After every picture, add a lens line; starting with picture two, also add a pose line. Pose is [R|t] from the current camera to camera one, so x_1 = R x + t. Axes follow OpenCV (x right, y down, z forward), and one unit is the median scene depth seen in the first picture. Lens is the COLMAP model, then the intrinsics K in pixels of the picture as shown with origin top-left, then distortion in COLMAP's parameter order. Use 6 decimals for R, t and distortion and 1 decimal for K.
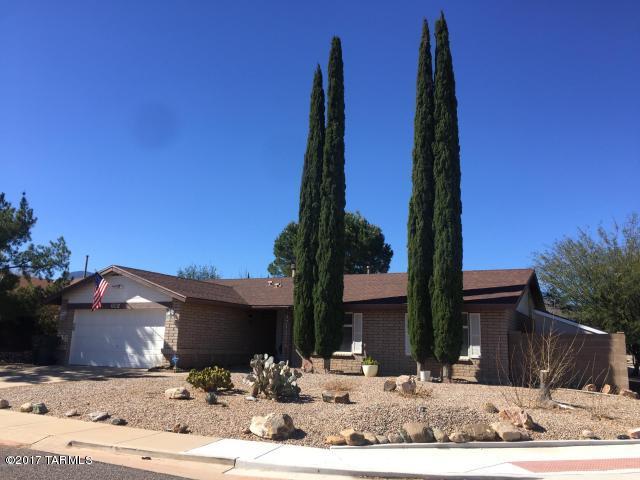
lens RADIAL K [[551.9, 0, 320.3], [0, 551.9, 234.1], [0, 0, 1]] dist [0.036861, -0.004658]
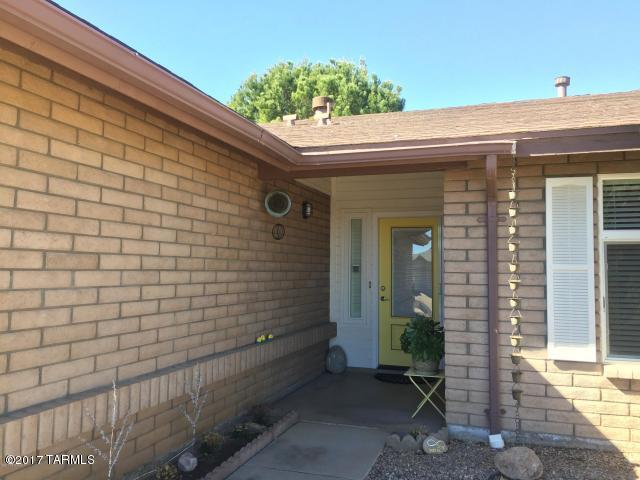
lens RADIAL K [[551.2, 0, 320.9], [0, 551.2, 237.8], [0, 0, 1]] dist [0.073646, -0.093328]
pose [[0.987655, -0.008397, 0.156418, -0.169015], [-0.014154, 0.989693, 0.142502, 0.147666], [-0.156003, -0.142957, 0.977357, 0.873388]]
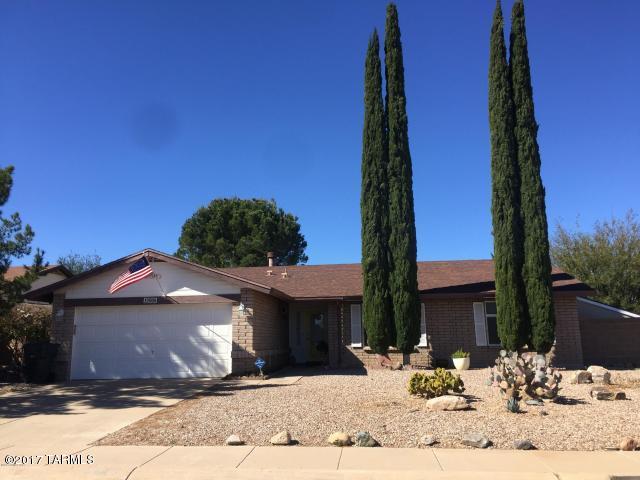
lens RADIAL K [[551.2, 0, 320.9], [0, 551.2, 237.8], [0, 0, 1]] dist [0.073646, -0.093328]
pose [[0.931813, 0.021975, 0.362272, -0.448283], [-0.028421, 0.999518, 0.012472, 0.025281], [-0.361823, -0.021918, 0.931989, 0.194455]]
